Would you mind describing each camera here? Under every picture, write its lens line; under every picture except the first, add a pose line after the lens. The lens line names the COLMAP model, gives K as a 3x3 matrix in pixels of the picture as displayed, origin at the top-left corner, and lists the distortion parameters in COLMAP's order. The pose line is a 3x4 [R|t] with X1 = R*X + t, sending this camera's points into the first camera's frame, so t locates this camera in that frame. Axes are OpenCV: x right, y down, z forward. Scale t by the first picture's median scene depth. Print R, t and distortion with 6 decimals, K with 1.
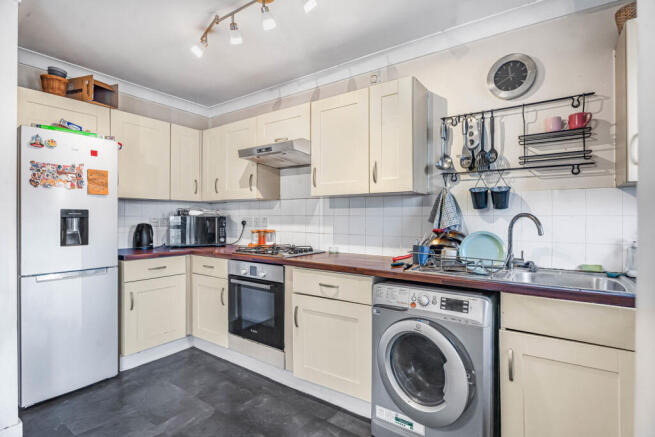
lens RADIAL K [[324.5, 0, 328.4], [0, 324.5, 215.5], [0, 0, 1]] dist [-0.002564, -0.000327]
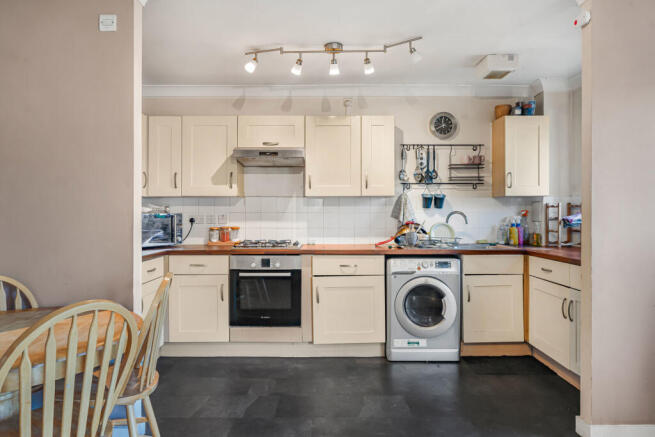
lens RADIAL K [[433.2, 0, 329.5], [0, 433.2, 211.3], [0, 0, 1]] dist [-0.002937, 0.000771]
pose [[0.811060, -0.001926, 0.584960, -1.045542], [-0.000740, 0.999990, 0.004318, -0.014023], [-0.584963, -0.003935, 0.811051, -0.371994]]
